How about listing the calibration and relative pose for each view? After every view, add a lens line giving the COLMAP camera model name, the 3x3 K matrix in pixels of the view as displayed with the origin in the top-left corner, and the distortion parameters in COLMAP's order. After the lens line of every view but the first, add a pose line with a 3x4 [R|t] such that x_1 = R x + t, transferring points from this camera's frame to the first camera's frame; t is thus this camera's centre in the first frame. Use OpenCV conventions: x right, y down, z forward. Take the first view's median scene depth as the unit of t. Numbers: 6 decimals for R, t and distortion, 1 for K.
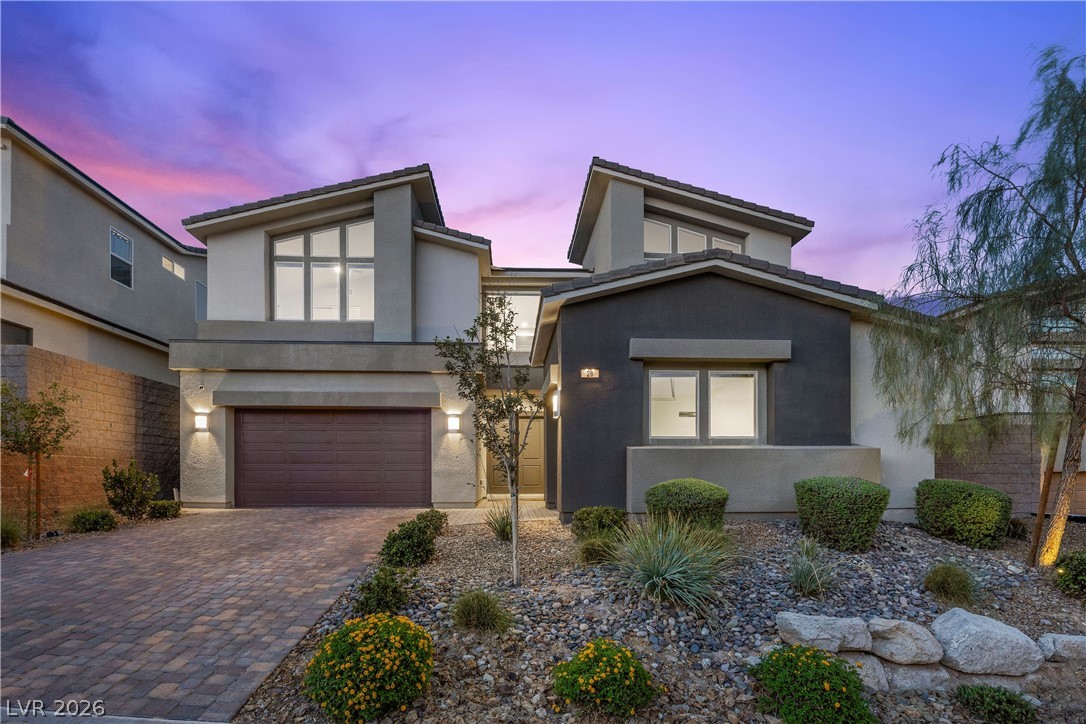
lens RADIAL K [[524.8, 0, 543.0], [0, 524.8, 362.0], [0, 0, 1]] dist [-0.015731, 0.000357]
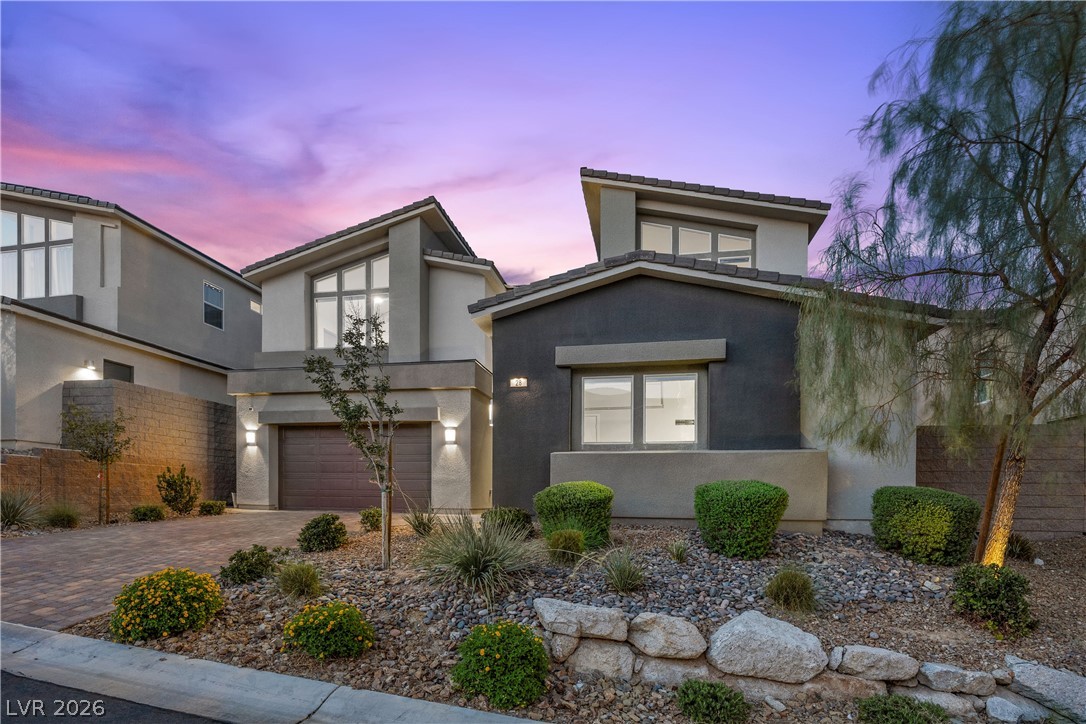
lens RADIAL K [[537.8, 0, 532.9], [0, 537.8, 379.2], [0, 0, 1]] dist [-0.014517, 0.000154]
pose [[0.965348, -0.043849, -0.257256, 0.287316], [0.043614, 0.999027, -0.006623, 0.017163], [0.257296, -0.004826, 0.966321, -0.020816]]
